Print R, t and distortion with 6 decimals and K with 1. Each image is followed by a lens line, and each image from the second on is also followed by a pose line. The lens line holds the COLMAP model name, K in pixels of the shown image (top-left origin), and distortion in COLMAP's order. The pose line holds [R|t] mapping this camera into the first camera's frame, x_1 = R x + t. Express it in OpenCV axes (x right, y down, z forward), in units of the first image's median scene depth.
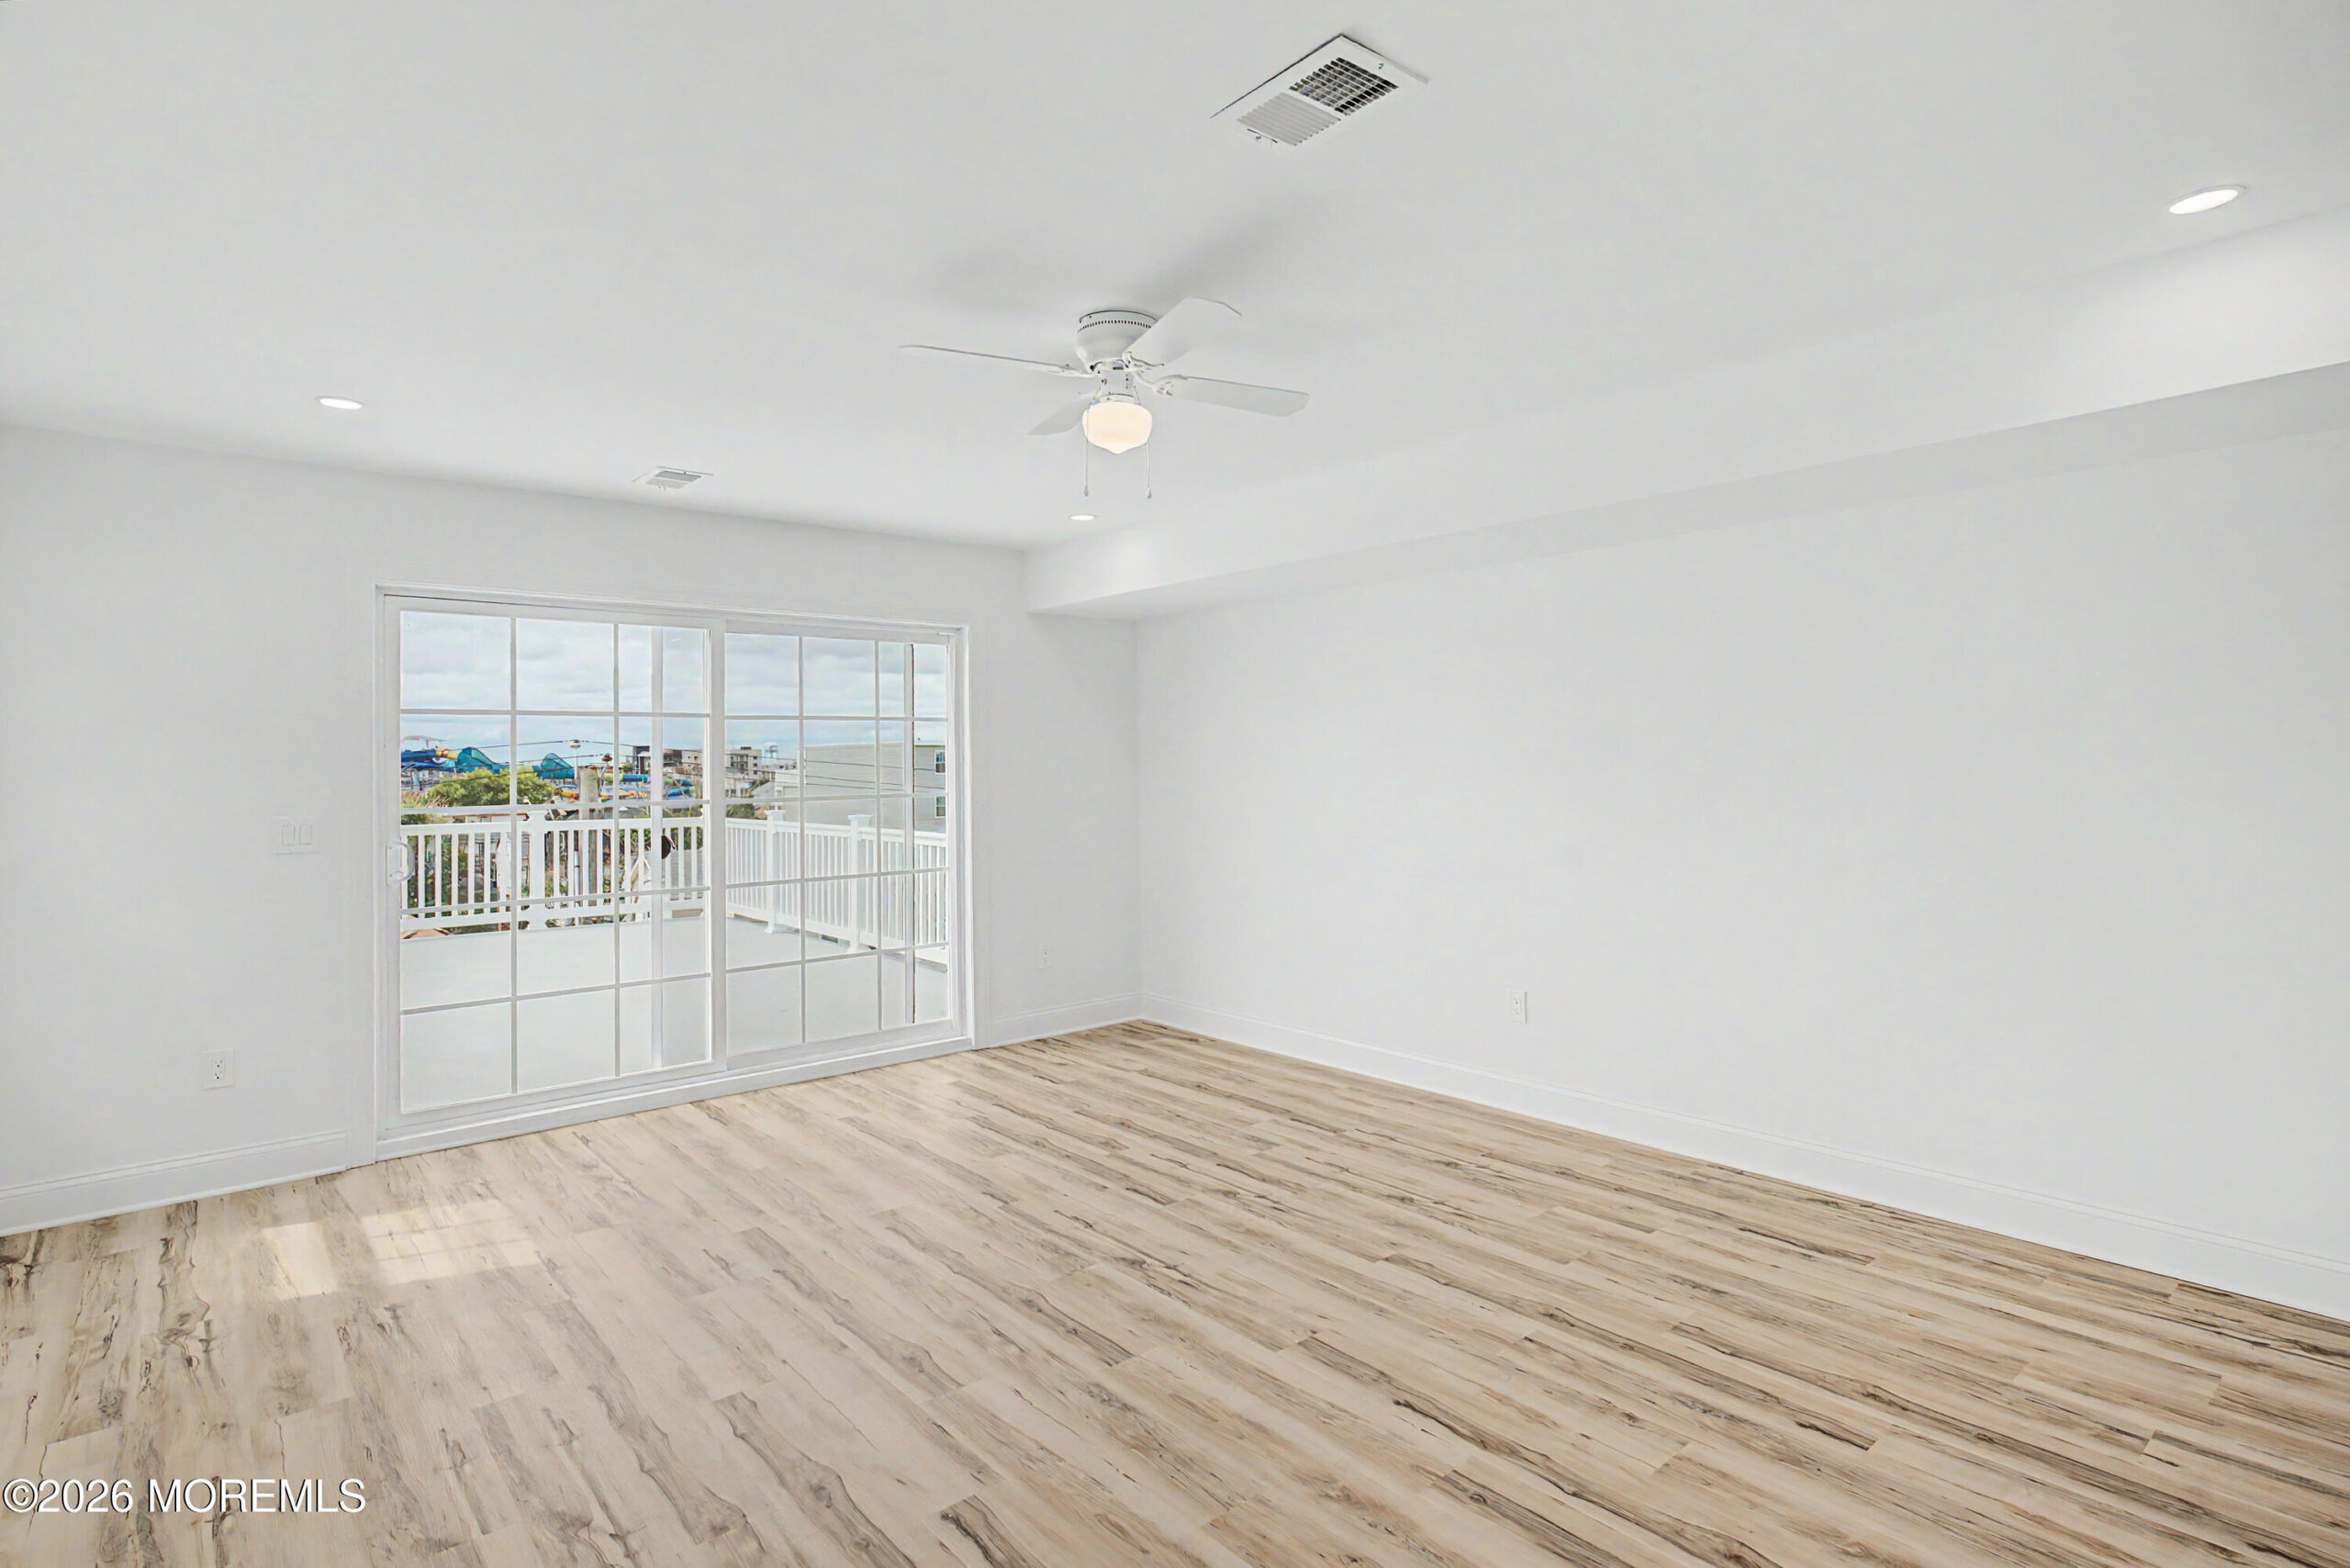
lens RADIAL K [[1178.0, 0, 1185.4], [0, 1178.0, 724.3], [0, 0, 1]] dist [-0.003159, 0.001120]
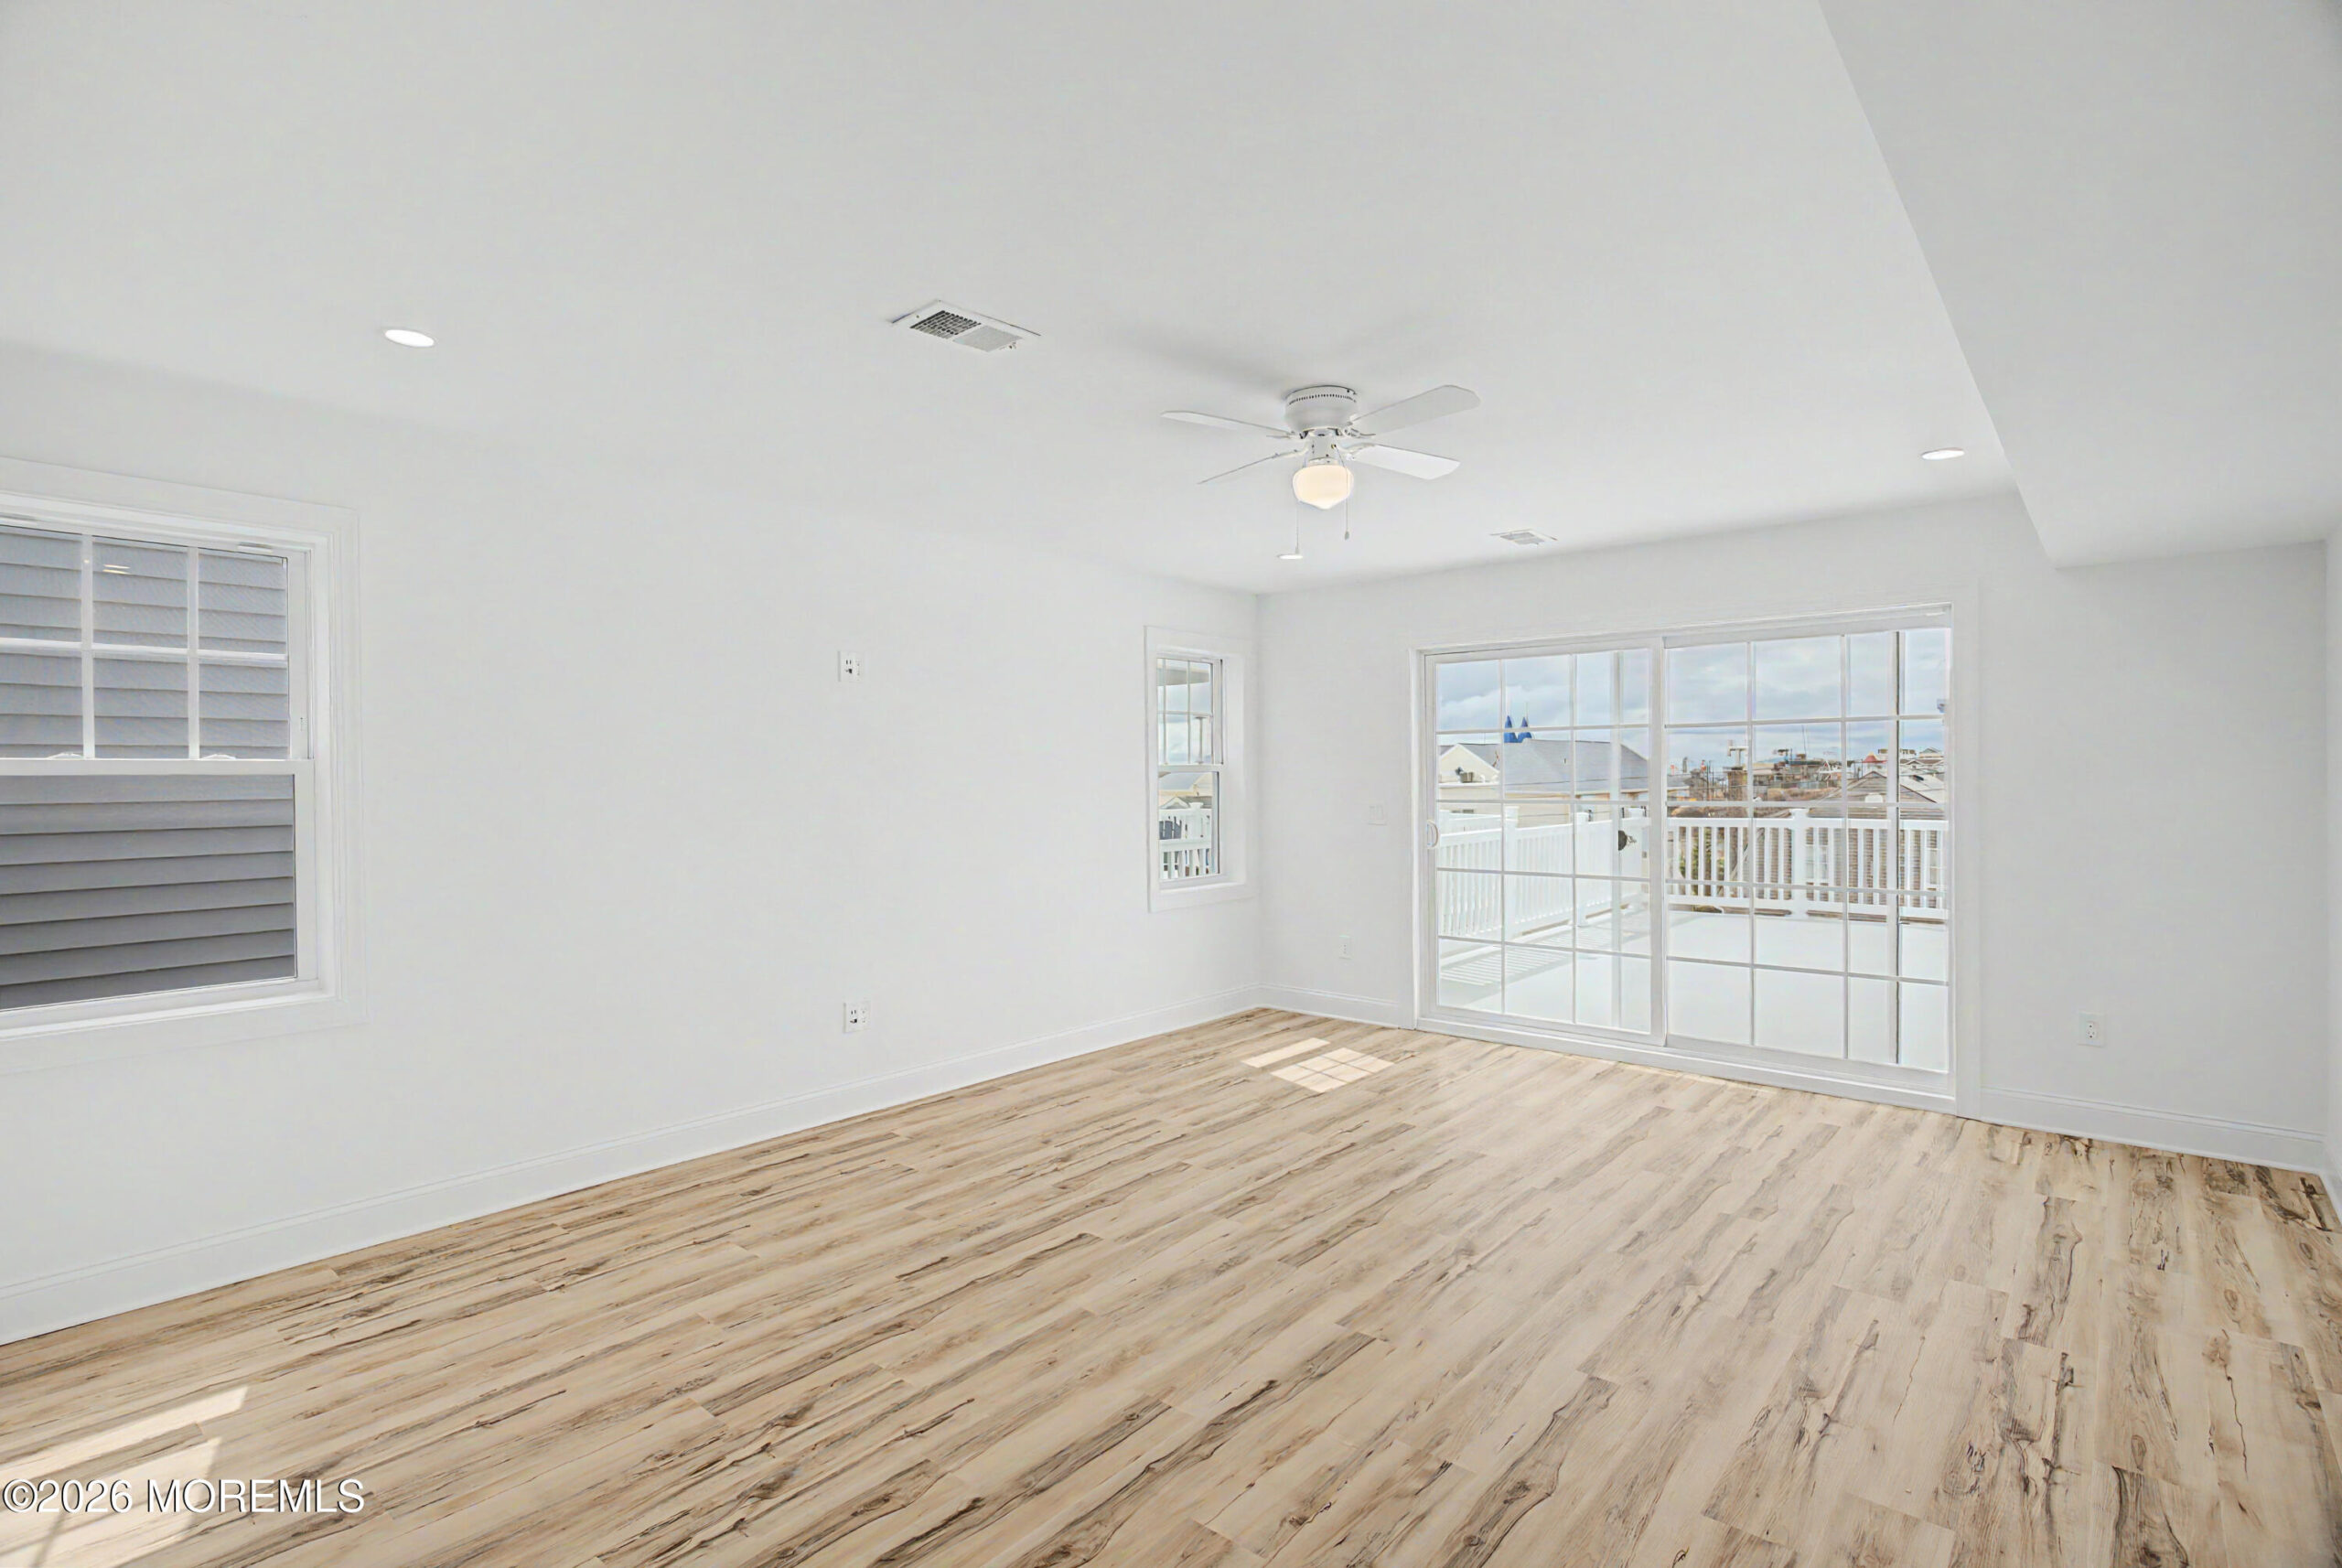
lens RADIAL K [[1137.2, 0, 1159.1], [0, 1137.2, 780.4], [0, 0, 1]] dist [-0.002894, 0.002032]
pose [[0.141956, 0.014874, -0.989761, 0.944614], [0.037801, 0.999076, 0.020436, 0.009188], [0.989151, -0.040315, 0.141263, 0.627730]]
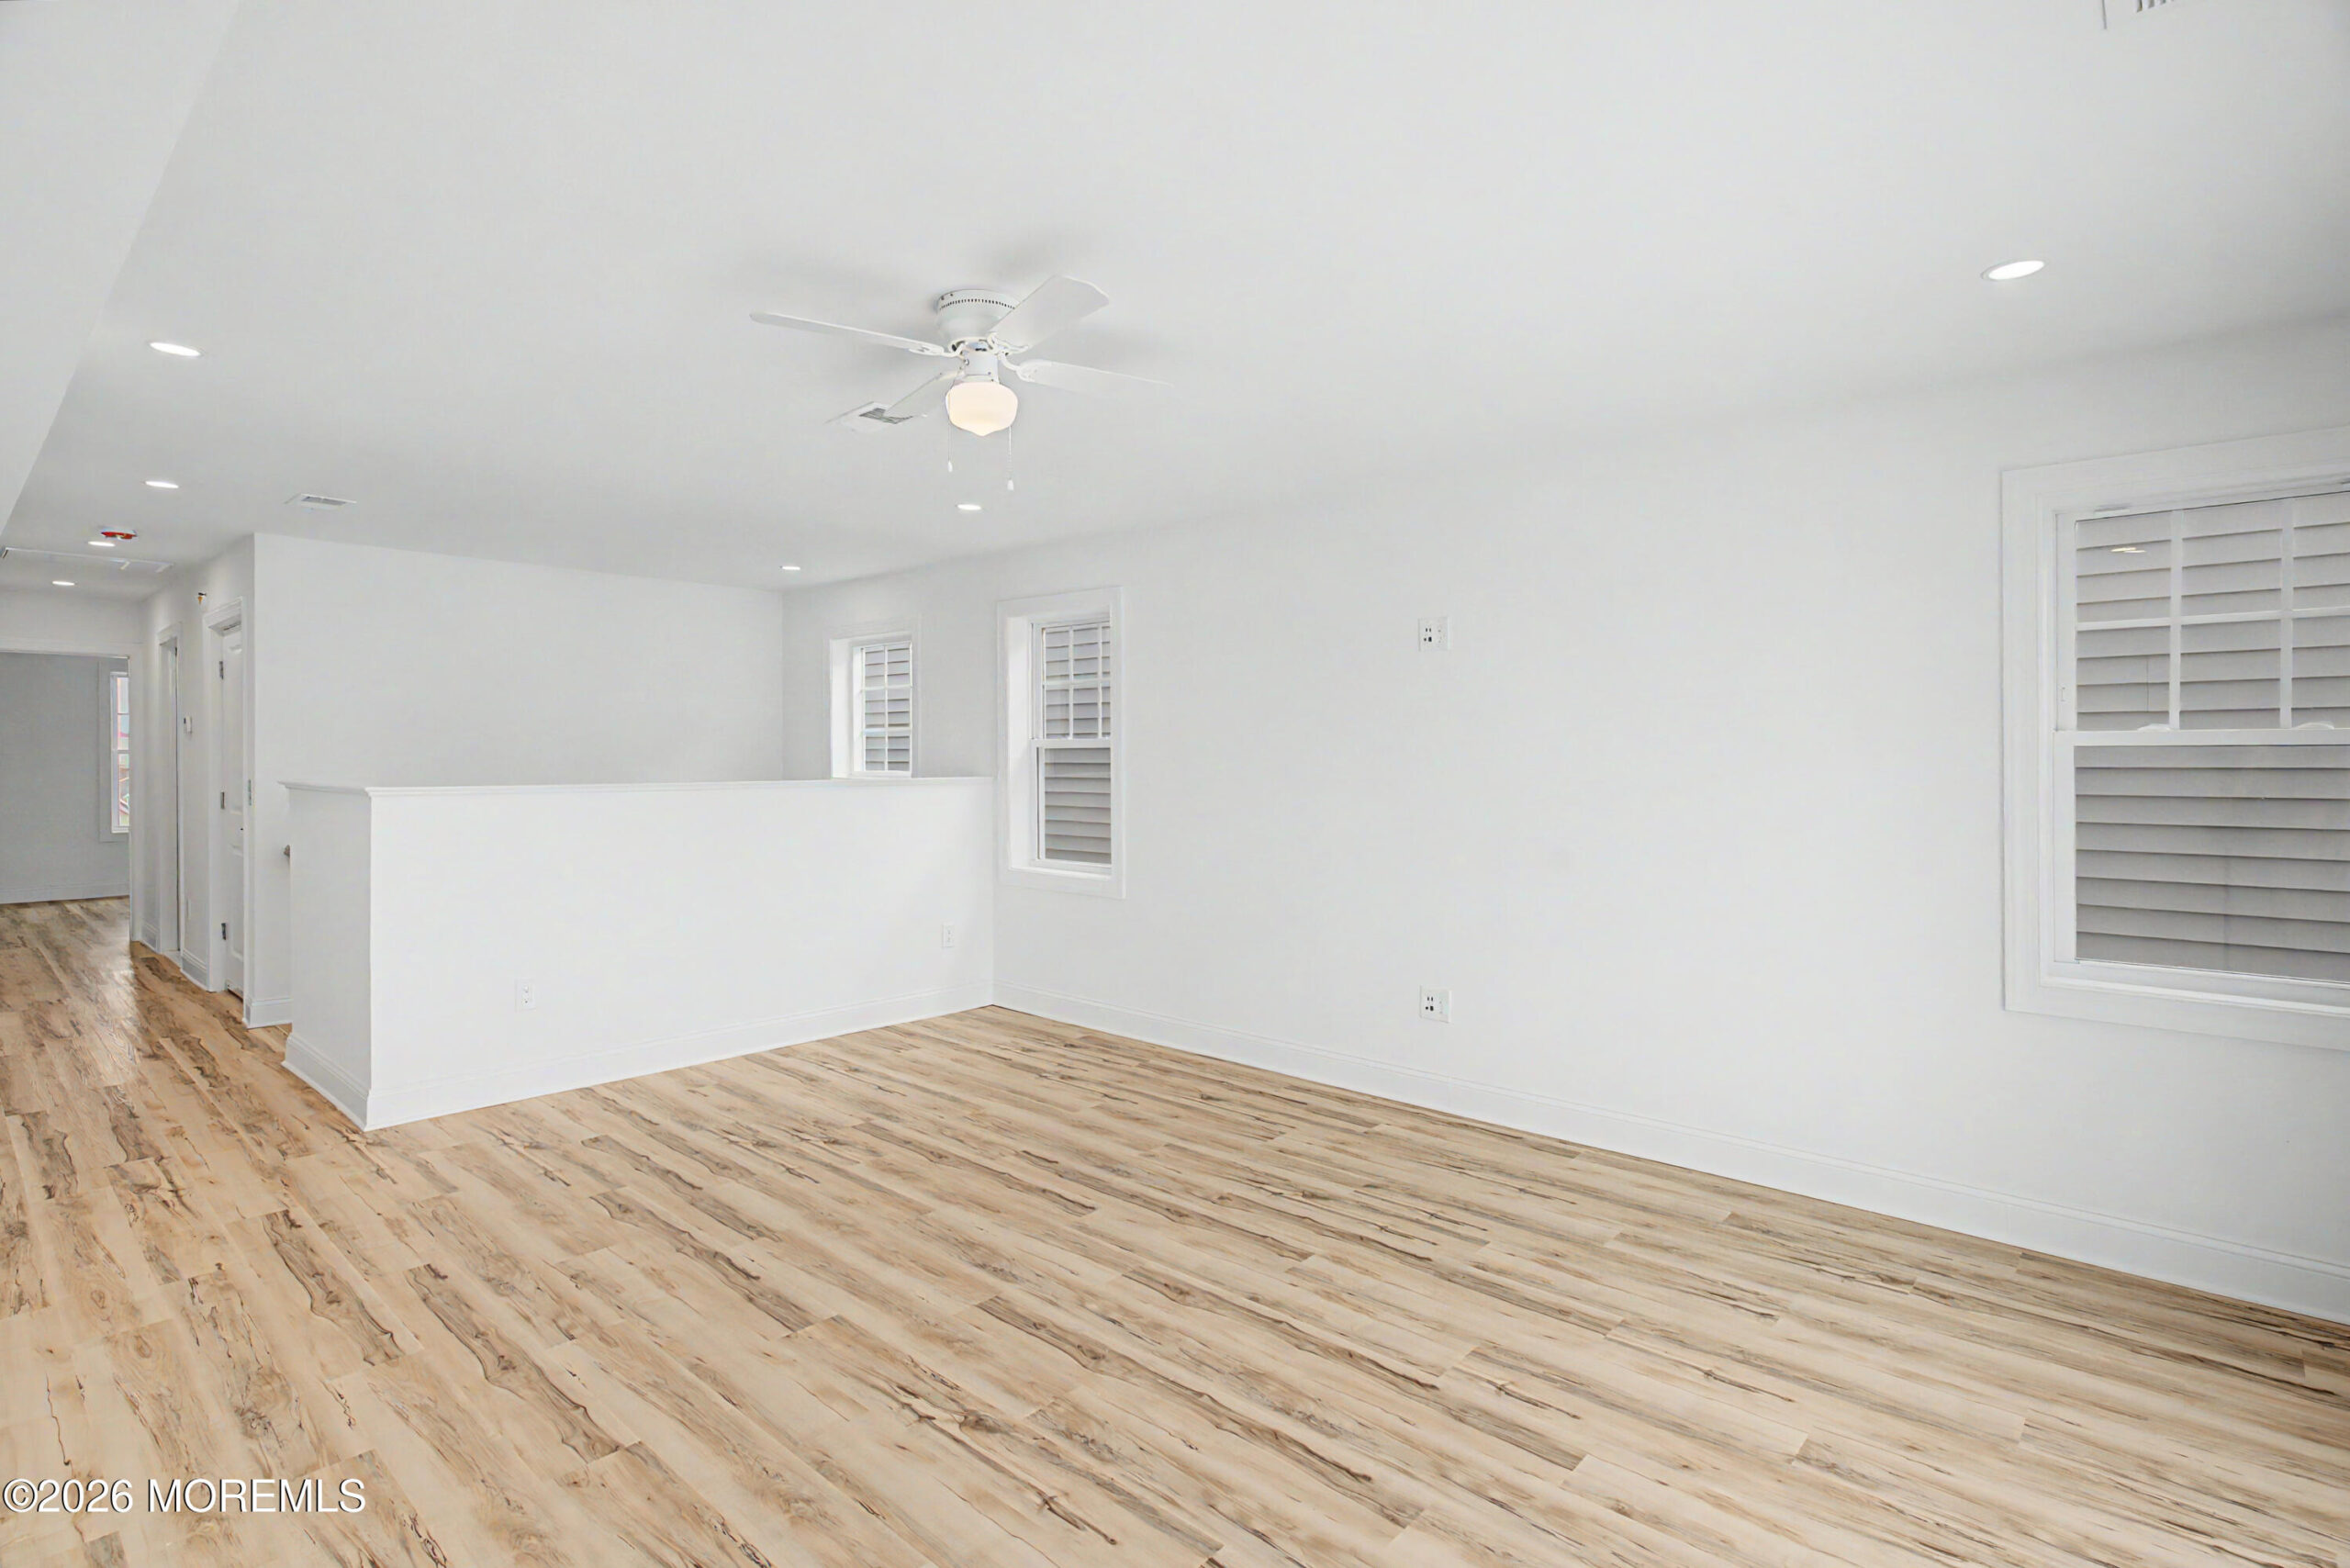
lens RADIAL K [[1141.1, 0, 1163.1], [0, 1141.1, 780.4], [0, 0, 1]] dist [-0.002894, 0.002032]
pose [[-0.993435, 0.013472, -0.113600, -0.088606], [0.014614, 0.999851, -0.009232, 0.063688], [0.113459, -0.010831, -0.993484, 1.796856]]
